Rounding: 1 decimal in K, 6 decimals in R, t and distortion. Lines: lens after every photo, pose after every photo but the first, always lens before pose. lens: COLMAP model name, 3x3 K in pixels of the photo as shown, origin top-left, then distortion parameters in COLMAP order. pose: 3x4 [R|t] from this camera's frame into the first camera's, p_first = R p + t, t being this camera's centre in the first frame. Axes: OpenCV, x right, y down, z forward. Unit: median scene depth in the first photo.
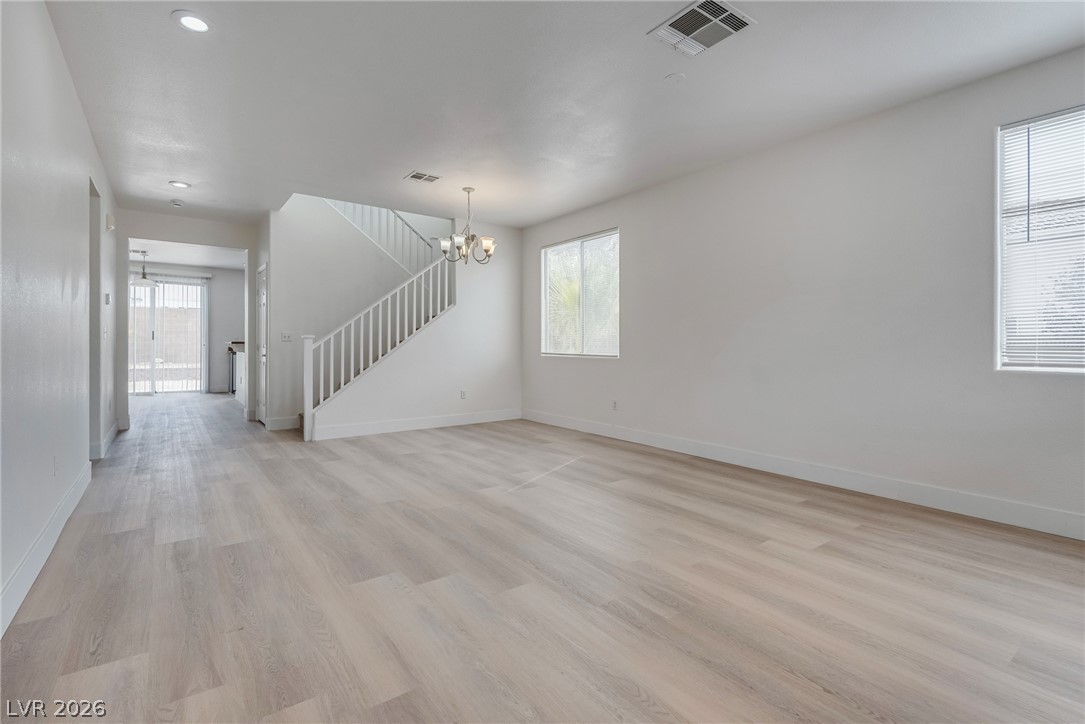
lens RADIAL K [[498.4, 0, 536.0], [0, 498.4, 364.1], [0, 0, 1]] dist [0.015396, -0.003602]
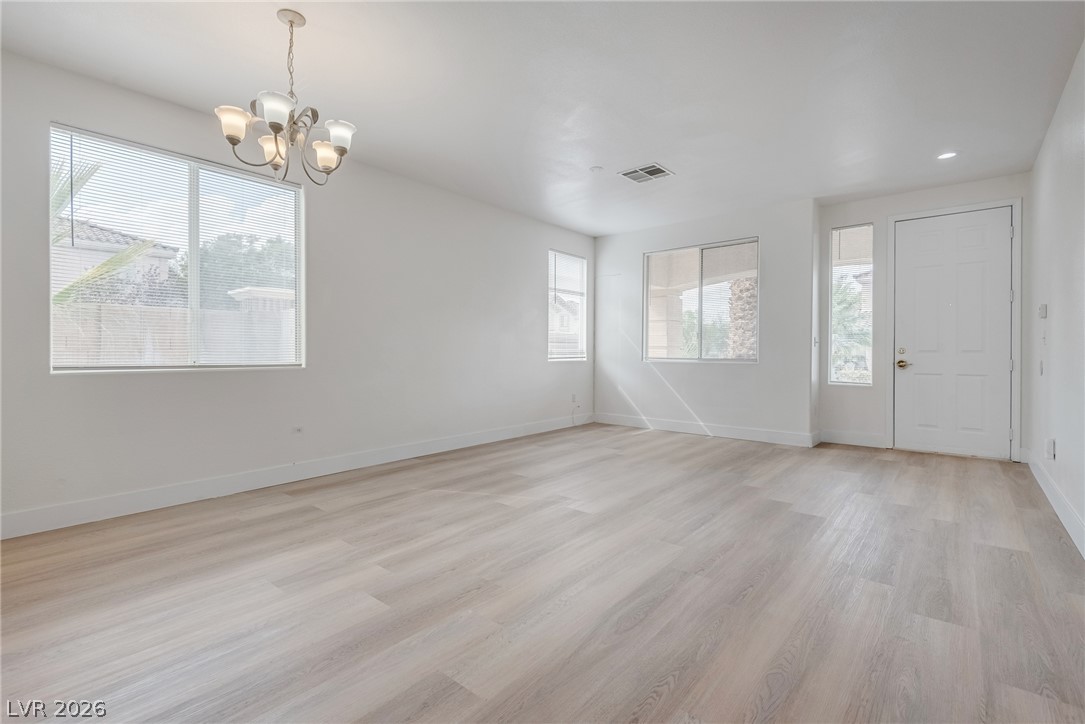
lens RADIAL K [[498.4, 0, 544.2], [0, 498.4, 347.3], [0, 0, 1]] dist [0.015396, -0.003602]
pose [[-0.239112, 0.001196, 0.970991, -1.123128], [0.036681, 0.999297, 0.007802, -0.059825], [-0.970299, 0.037483, -0.238987, 1.507148]]
